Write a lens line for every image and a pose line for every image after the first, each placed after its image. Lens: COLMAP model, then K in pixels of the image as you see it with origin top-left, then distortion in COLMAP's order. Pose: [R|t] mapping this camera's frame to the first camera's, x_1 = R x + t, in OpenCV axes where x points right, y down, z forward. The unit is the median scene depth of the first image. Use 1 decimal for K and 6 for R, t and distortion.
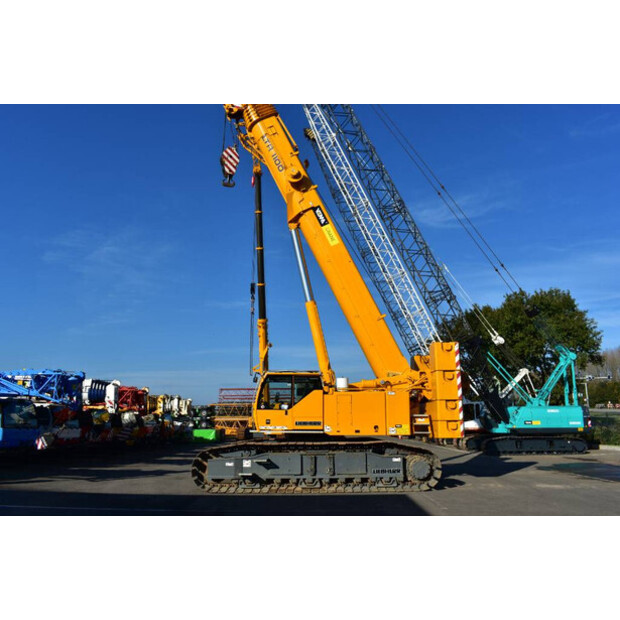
lens RADIAL K [[490.6, 0, 311.7], [0, 490.6, 326.5], [0, 0, 1]] dist [-0.107097, 0.004664]
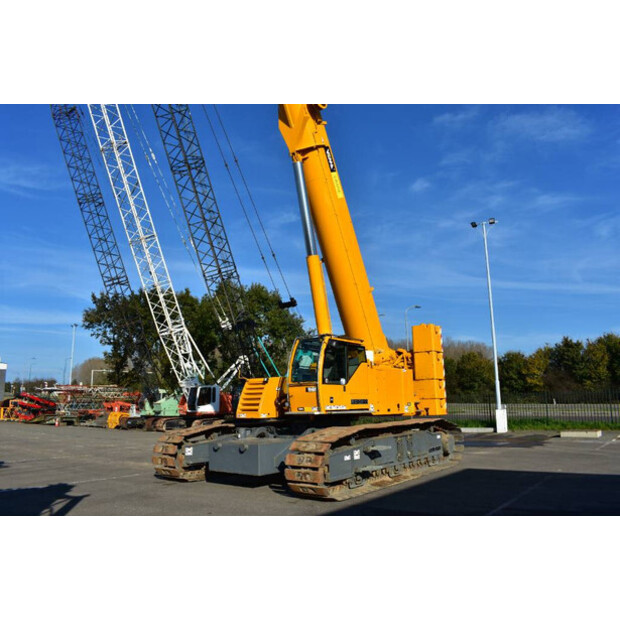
lens RADIAL K [[490.6, 0, 311.7], [0, 490.6, 326.5], [0, 0, 1]] dist [-0.107097, 0.004664]
pose [[0.622366, 0.115830, 0.774109, -0.717425], [-0.136052, 0.989944, -0.038743, 0.113746], [-0.770812, -0.081207, 0.631866, 0.541822]]
